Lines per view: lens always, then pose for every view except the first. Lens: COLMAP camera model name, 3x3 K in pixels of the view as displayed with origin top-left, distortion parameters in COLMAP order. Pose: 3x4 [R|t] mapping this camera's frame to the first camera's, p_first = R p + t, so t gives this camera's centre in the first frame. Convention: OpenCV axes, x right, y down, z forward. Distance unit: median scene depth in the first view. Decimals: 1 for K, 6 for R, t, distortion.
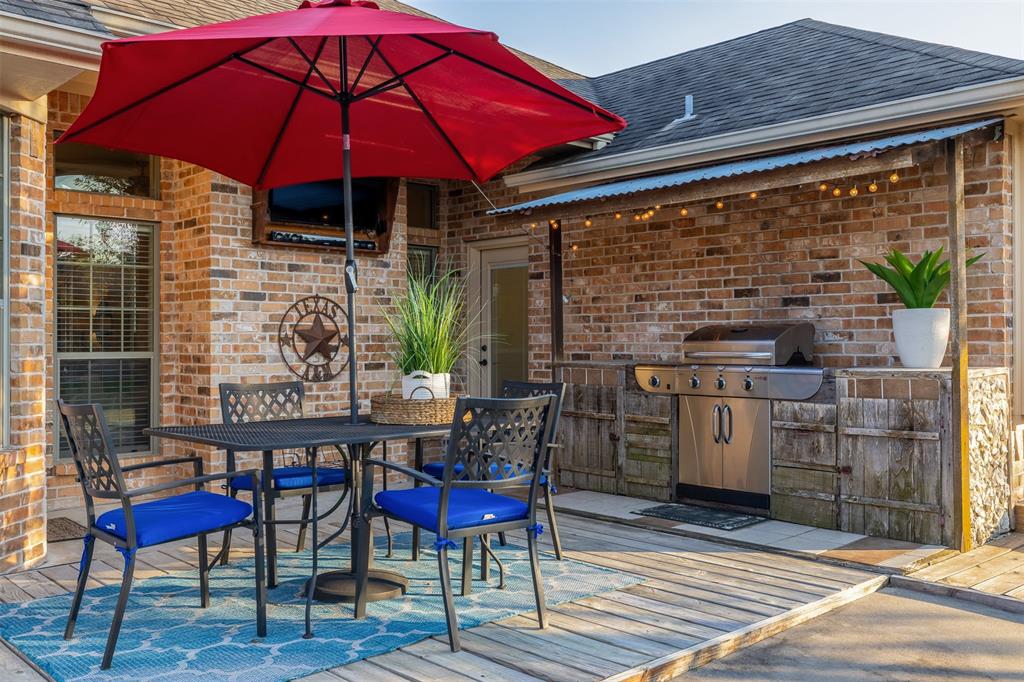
lens RADIAL K [[907.2, 0, 512.0], [0, 907.2, 341.0], [0, 0, 1]] dist [0.046320, 0.000390]
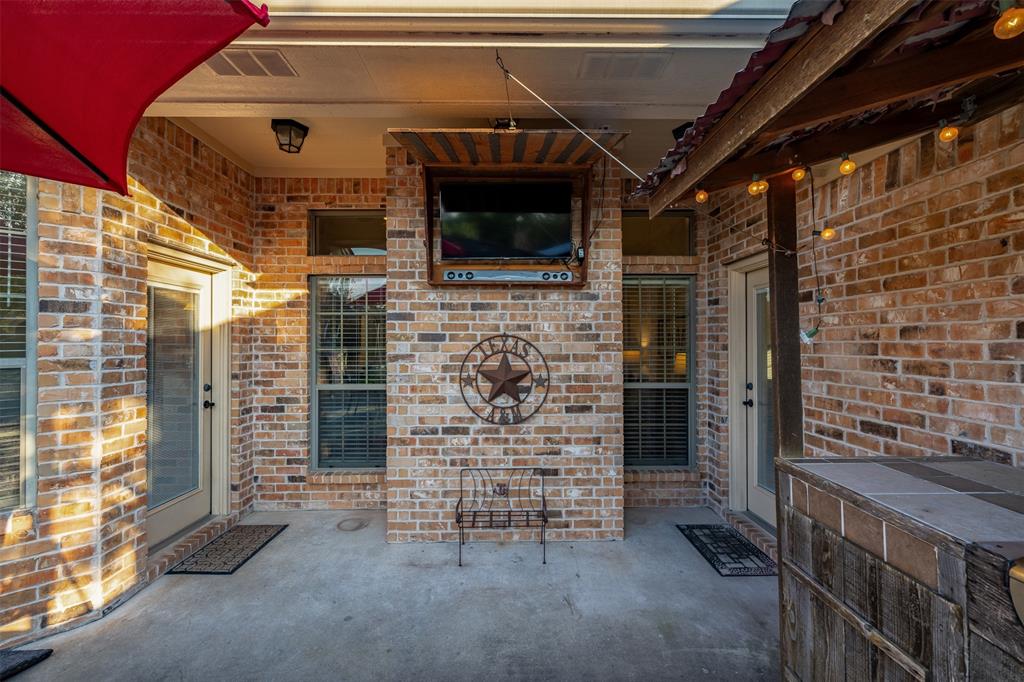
lens RADIAL K [[427.7, 0, 511.4], [0, 427.7, 339.4], [0, 0, 1]] dist [0.003106, 0.000485]
pose [[0.734252, -0.005487, -0.678855, 0.096118], [0.000206, 0.999969, -0.007860, -0.040911], [0.678877, 0.005631, 0.734230, 0.674559]]
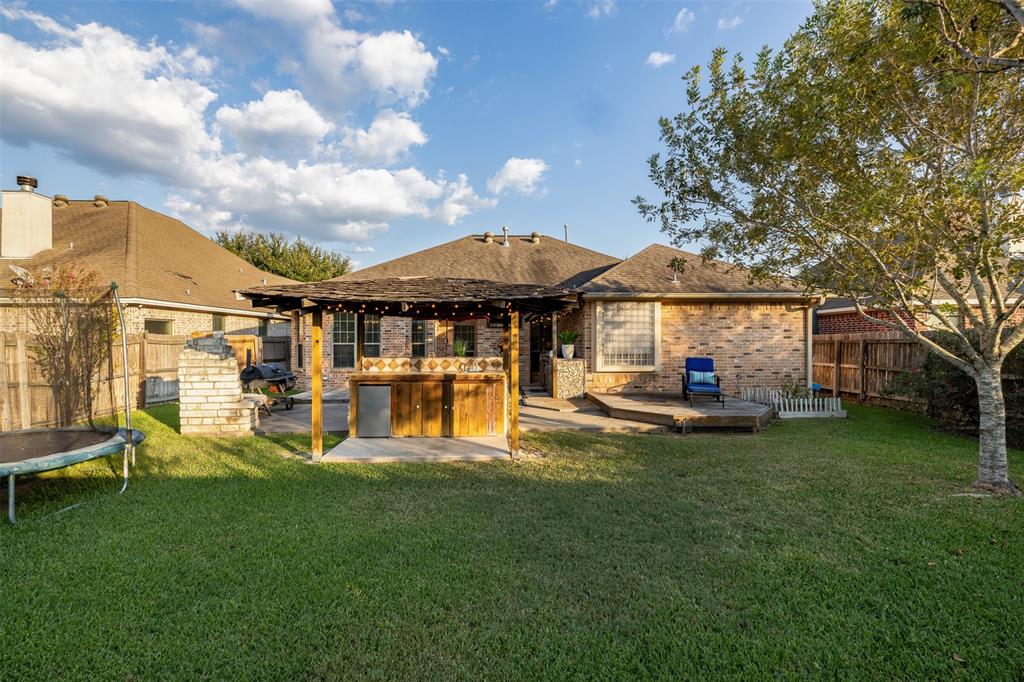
lens RADIAL K [[427.7, 0, 511.4], [0, 427.7, 339.4], [0, 0, 1]] dist [0.003106, 0.000485]
pose [[0.751404, 0.000533, -0.659842, 1.142713], [0.000185, 0.999999, 0.001019, -0.045861], [0.659842, -0.000888, 0.751404, -0.486079]]
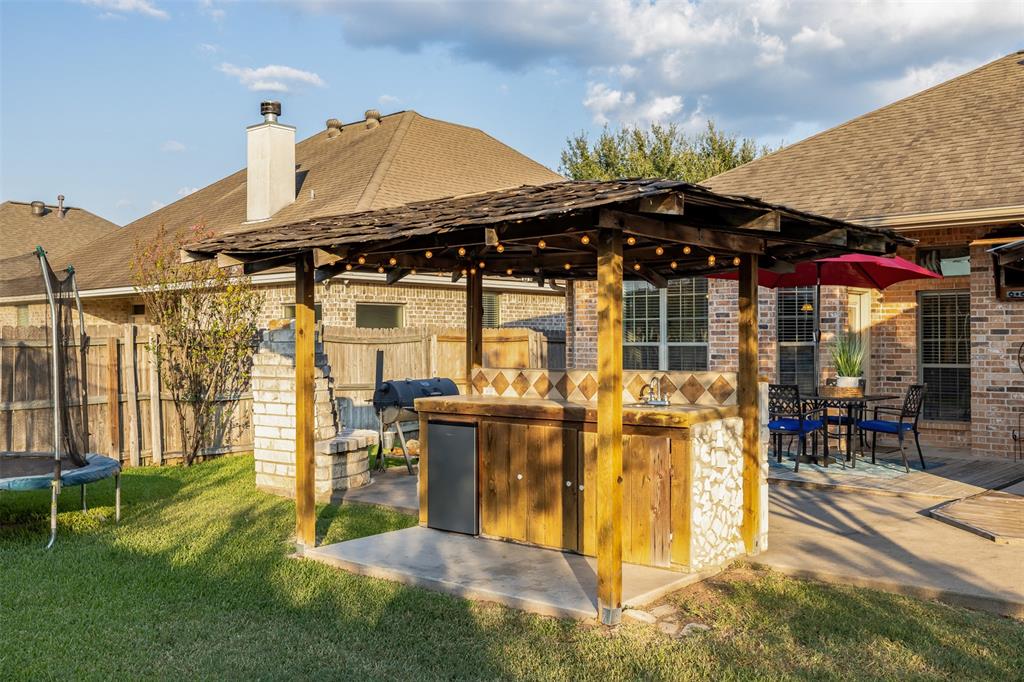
lens RADIAL K [[985.9, 0, 512.0], [0, 985.9, 341.0], [0, 0, 1]] dist [-0.004156, 0.005434]
pose [[0.092976, -0.000759, -0.995668, 1.327775], [0.002386, 0.999997, -0.000539, -0.031869], [0.995666, -0.002326, 0.092977, -0.038449]]
